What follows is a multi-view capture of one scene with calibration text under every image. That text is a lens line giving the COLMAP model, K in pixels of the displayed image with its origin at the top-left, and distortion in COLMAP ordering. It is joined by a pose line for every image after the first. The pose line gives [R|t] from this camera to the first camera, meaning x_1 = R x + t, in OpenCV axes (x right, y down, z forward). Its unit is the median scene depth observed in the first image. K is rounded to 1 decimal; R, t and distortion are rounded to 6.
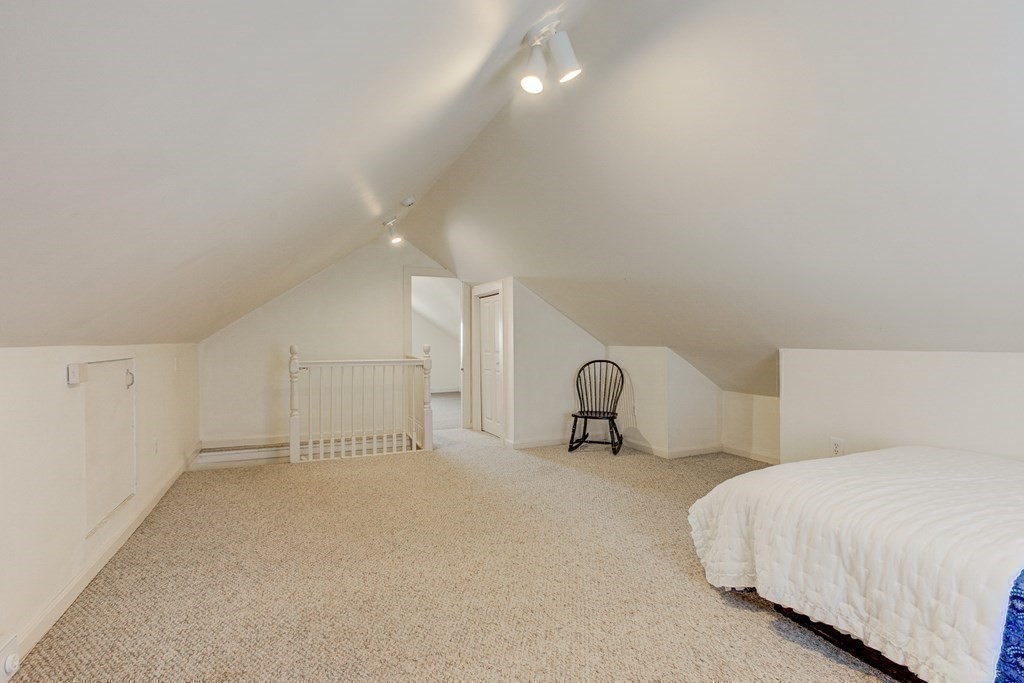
lens RADIAL K [[506.4, 0, 512.0], [0, 506.4, 341.5], [0, 0, 1]] dist [0.000872, 0.000408]
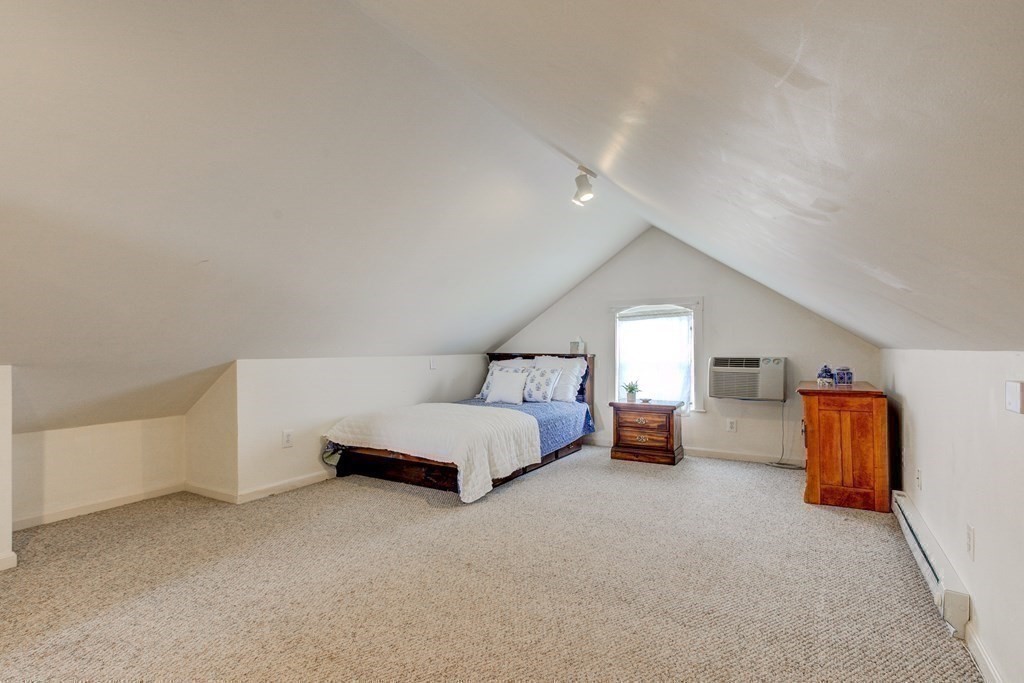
lens RADIAL K [[506.4, 0, 512.0], [0, 506.4, 341.5], [0, 0, 1]] dist [0.000872, 0.000408]
pose [[-0.585807, 0.016315, 0.810286, -0.741989], [0.011640, 0.999864, -0.011716, -0.005228], [-0.810367, 0.002568, -0.585917, 1.381851]]
